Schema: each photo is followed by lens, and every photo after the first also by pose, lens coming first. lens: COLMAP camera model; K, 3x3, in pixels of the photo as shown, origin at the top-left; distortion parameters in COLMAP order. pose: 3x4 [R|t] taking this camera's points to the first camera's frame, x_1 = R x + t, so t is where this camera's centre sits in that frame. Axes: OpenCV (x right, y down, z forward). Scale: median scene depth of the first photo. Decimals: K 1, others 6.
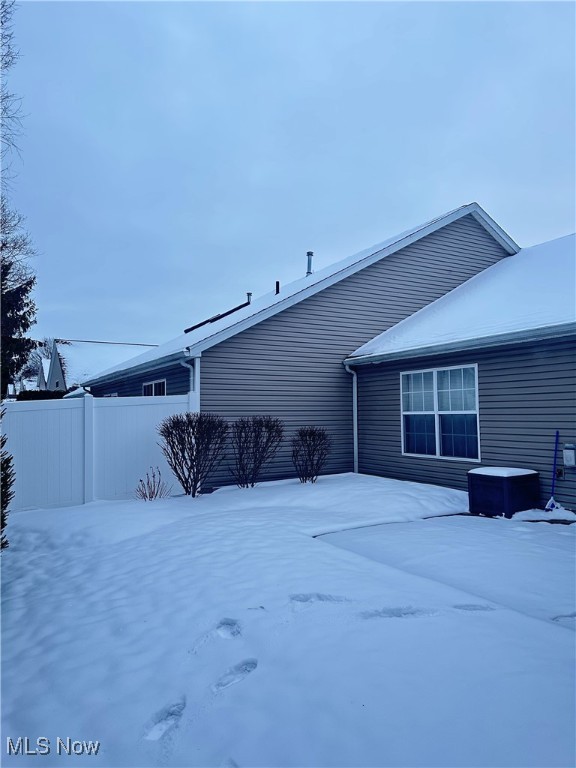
lens RADIAL K [[526.6, 0, 288.0], [0, 526.6, 384.0], [0, 0, 1]] dist [0.161045, -0.308361]
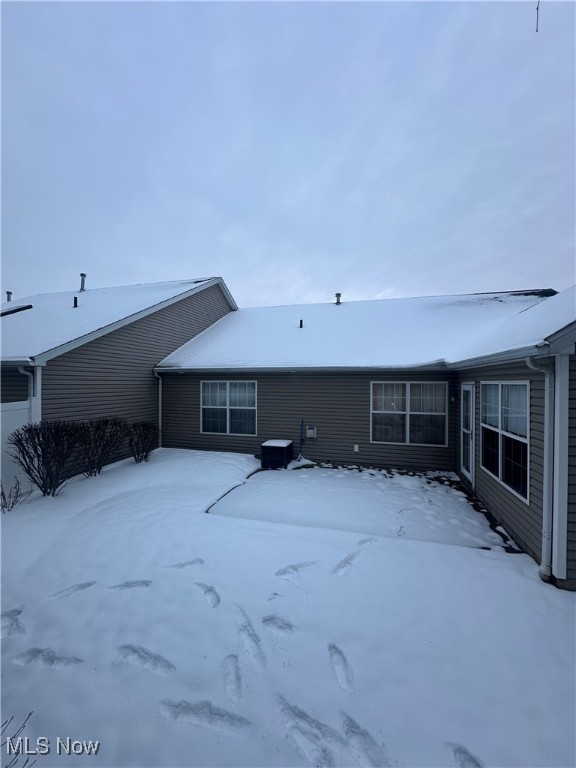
lens RADIAL K [[305.0, 0, 288.0], [0, 305.0, 384.0], [0, 0, 1]] dist [0.006492, -0.000042]
pose [[0.717443, 0.010517, 0.696538, -0.246327], [-0.049995, 0.998085, 0.036426, -0.062362], [-0.694821, -0.060957, 0.716595, 0.195669]]
